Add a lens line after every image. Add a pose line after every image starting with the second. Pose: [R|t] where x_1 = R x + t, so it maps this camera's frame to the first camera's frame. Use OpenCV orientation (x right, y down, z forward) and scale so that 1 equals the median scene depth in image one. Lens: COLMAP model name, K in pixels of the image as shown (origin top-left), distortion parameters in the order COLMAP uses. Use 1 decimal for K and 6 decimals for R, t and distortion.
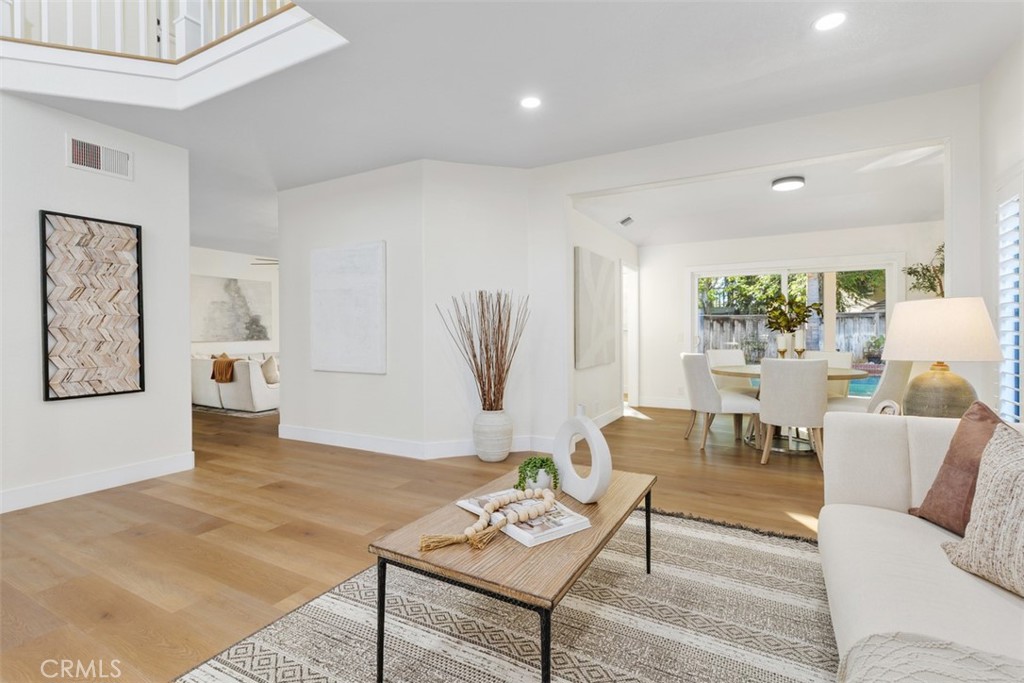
lens RADIAL K [[471.3, 0, 515.9], [0, 471.3, 338.3], [0, 0, 1]] dist [0.000618, -0.000053]
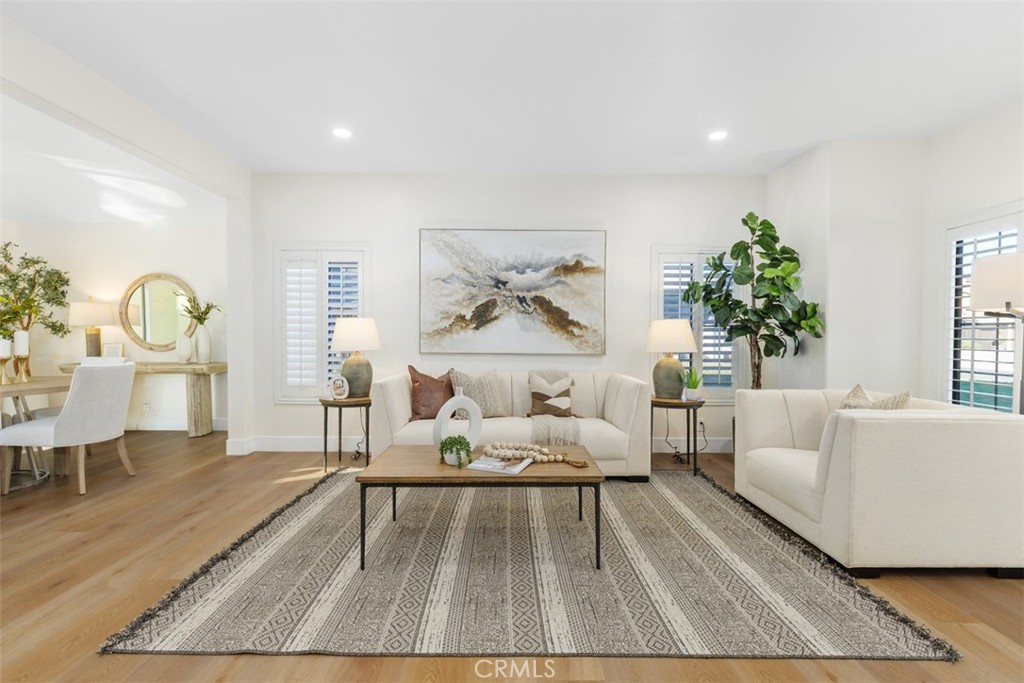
lens RADIAL K [[463.7, 0, 511.4], [0, 463.7, 340.7], [0, 0, 1]] dist [0.001773, -0.000394]
pose [[-0.483553, -0.010573, 0.875251, -0.666531], [0.010239, 0.999790, 0.017735, -0.010155], [-0.875255, 0.017538, -0.483344, 0.898631]]
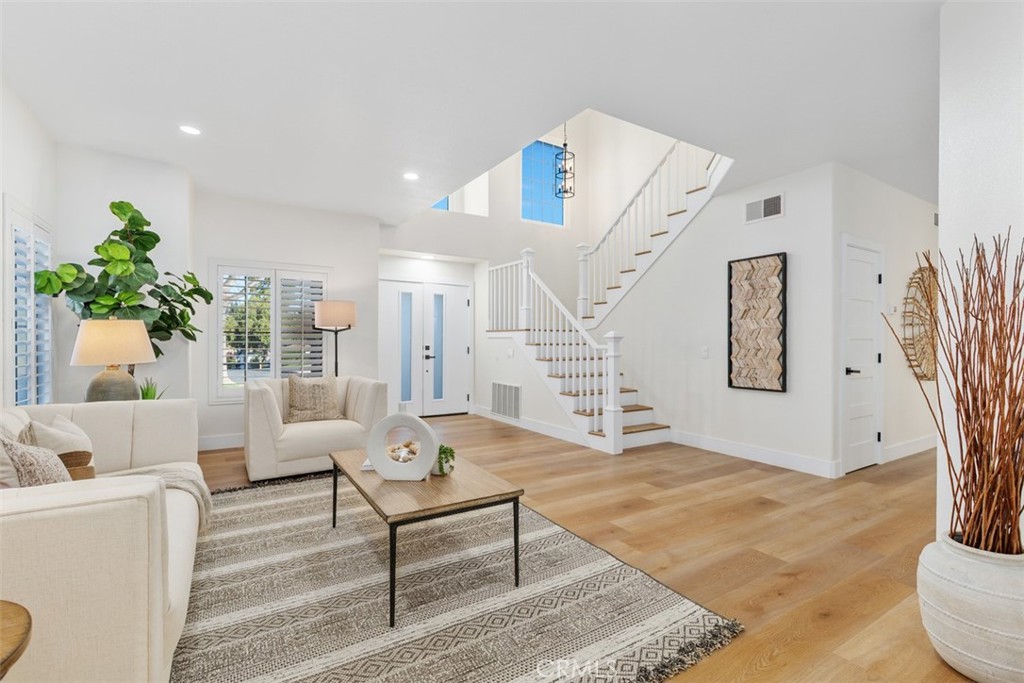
lens RADIAL K [[463.7, 0, 511.4], [0, 463.7, 340.7], [0, 0, 1]] dist [0.001773, -0.000394]
pose [[-0.489341, 0.001116, -0.872092, 0.614016], [-0.015524, 0.999830, 0.009990, -0.019203], [0.871954, 0.018427, -0.489241, 1.076297]]
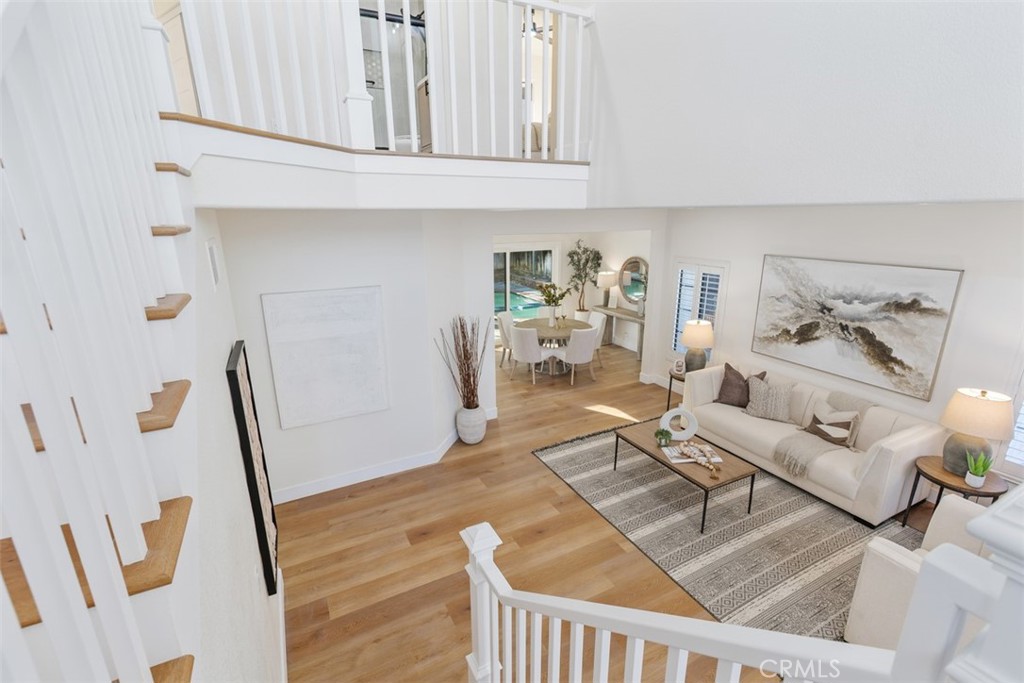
lens RADIAL K [[463.7, 0, 511.4], [0, 463.7, 340.7], [0, 0, 1]] dist [0.001773, -0.000394]
pose [[0.558539, -0.222384, 0.799112, -1.263010], [0.017096, 0.966273, 0.256954, -0.461879], [-0.829302, -0.129857, 0.543503, 0.280729]]
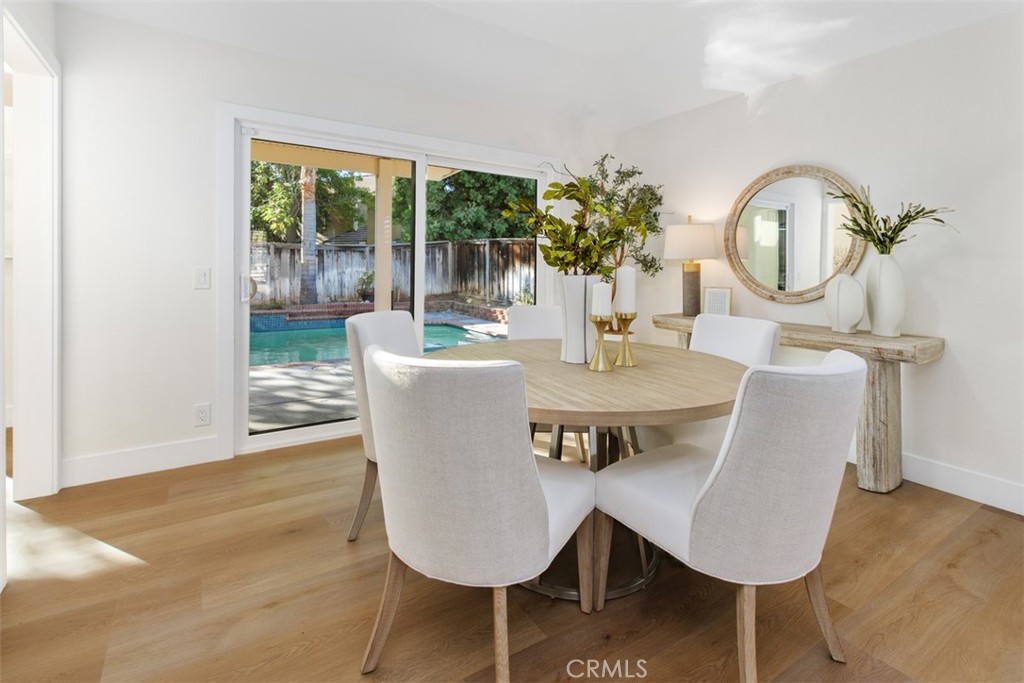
lens RADIAL K [[486.1, 0, 510.9], [0, 486.1, 272.3], [0, 0, 1]] dist [0.002009, -0.000028]
pose [[0.476049, 0.000687, 0.879418, 0.246632], [-0.001867, 0.999998, 0.000229, -0.018493], [-0.879417, -0.001751, 0.476050, 1.216561]]
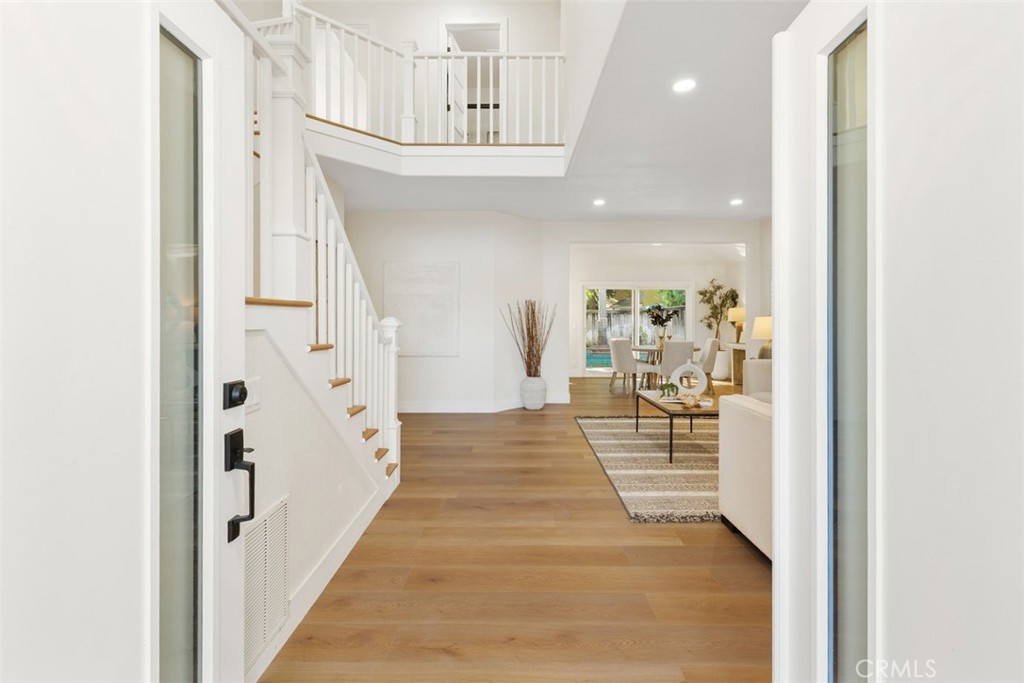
lens RADIAL K [[472.5, 0, 515.0], [0, 472.5, 320.8], [0, 0, 1]] dist [0.001363, 0.000161]
pose [[0.879929, 0.004627, 0.475082, -1.082035], [0.001627, 0.999917, -0.012752, -0.015599], [-0.475102, 0.011993, 0.879849, -0.445767]]
